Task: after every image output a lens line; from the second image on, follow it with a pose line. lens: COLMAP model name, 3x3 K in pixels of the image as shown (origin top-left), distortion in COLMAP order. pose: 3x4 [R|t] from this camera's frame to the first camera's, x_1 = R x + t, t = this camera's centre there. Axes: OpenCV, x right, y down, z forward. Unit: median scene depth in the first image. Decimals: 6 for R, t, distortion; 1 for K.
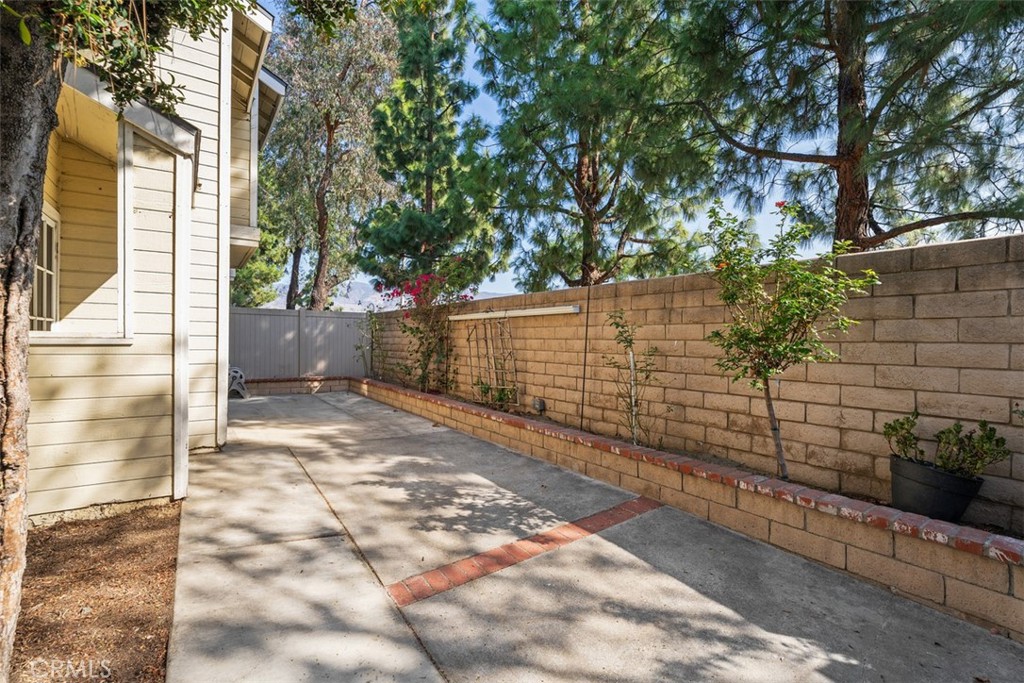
lens RADIAL K [[458.2, 0, 537.3], [0, 458.2, 339.9], [0, 0, 1]] dist [0.002773, -0.002485]
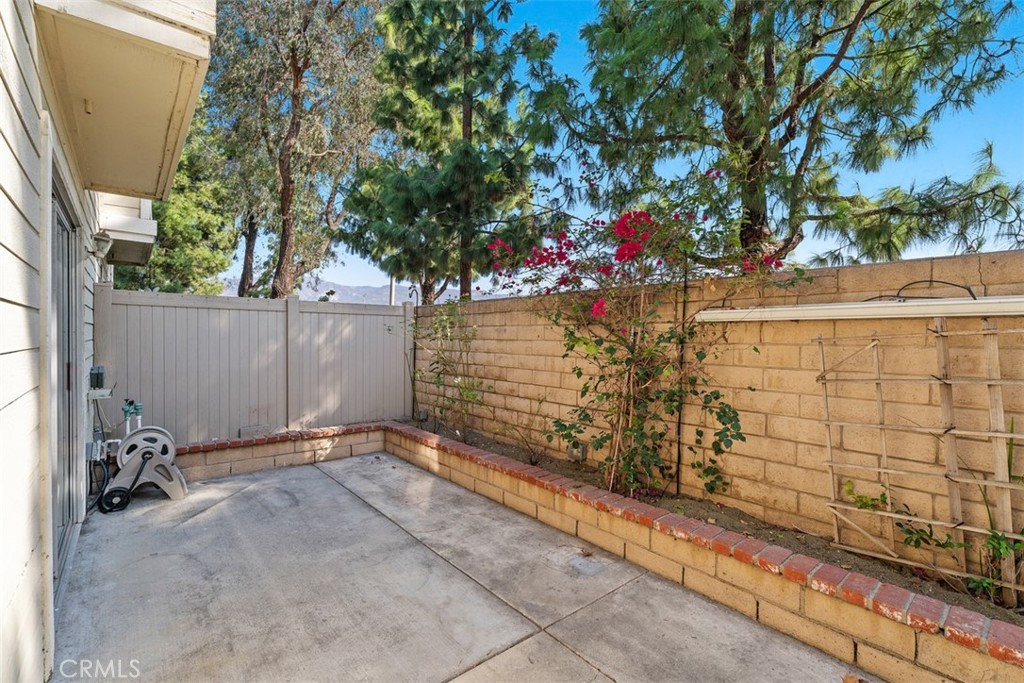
lens RADIAL K [[458.2, 0, 531.7], [0, 458.2, 339.5], [0, 0, 1]] dist [0.002773, -0.002485]
pose [[0.996788, -0.002978, 0.080034, -0.774740], [0.002695, 0.999990, 0.003637, -0.055747], [-0.080044, -0.003410, 0.996785, 1.252380]]
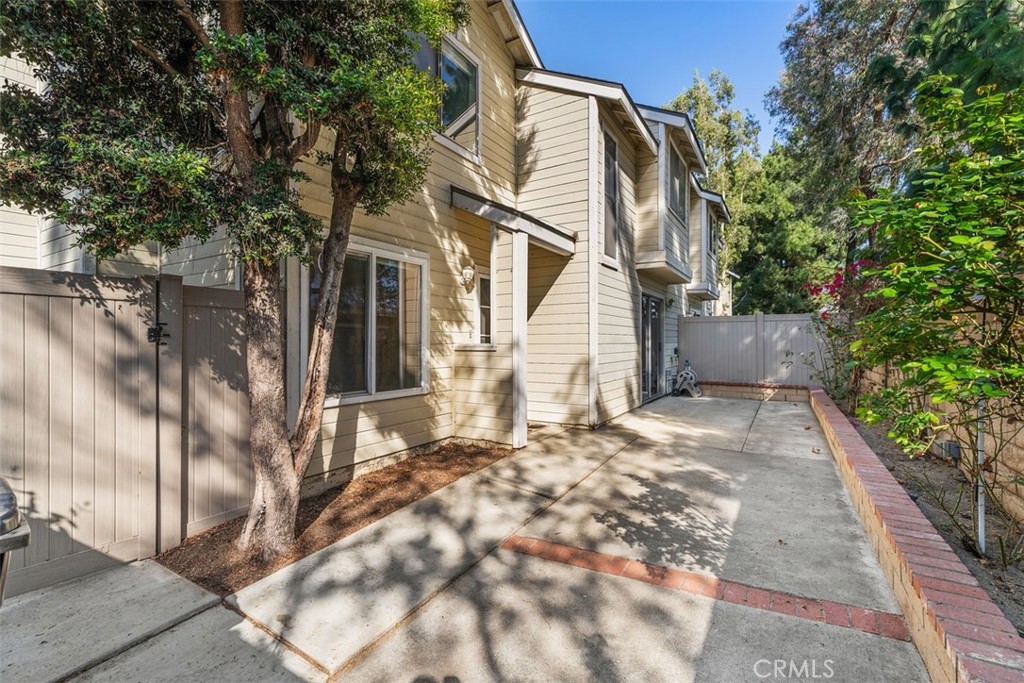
lens RADIAL K [[458.2, 0, 481.6], [0, 458.2, 342.7], [0, 0, 1]] dist [0.002773, -0.002485]
pose [[0.332653, -0.007572, -0.943019, 0.589119], [0.004106, 0.999970, -0.006581, -0.004703], [0.943040, -0.001683, 0.332674, 0.302767]]
